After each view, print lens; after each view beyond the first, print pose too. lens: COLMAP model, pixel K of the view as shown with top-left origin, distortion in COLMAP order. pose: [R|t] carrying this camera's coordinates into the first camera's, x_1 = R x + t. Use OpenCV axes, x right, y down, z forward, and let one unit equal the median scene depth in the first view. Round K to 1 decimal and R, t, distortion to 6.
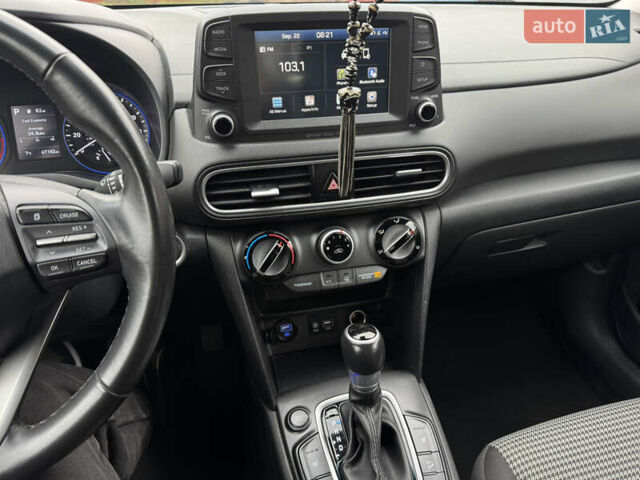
lens RADIAL K [[442.5, 0, 319.9], [0, 442.5, 232.9], [0, 0, 1]] dist [-0.000410, -0.004552]
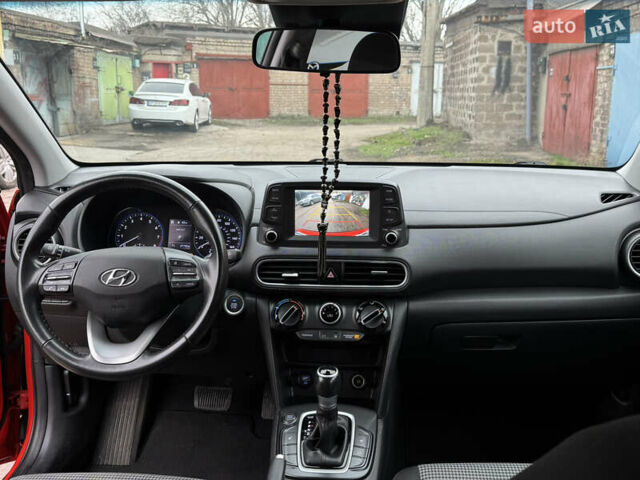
lens RADIAL K [[442.5, 0, 319.9], [0, 442.5, 232.9], [0, 0, 1]] dist [-0.000410, -0.004552]
pose [[0.967047, 0.070641, -0.244600, 0.393554], [-0.135902, 0.955641, -0.261306, 0.184350], [0.215291, 0.285937, 0.933750, -0.634686]]
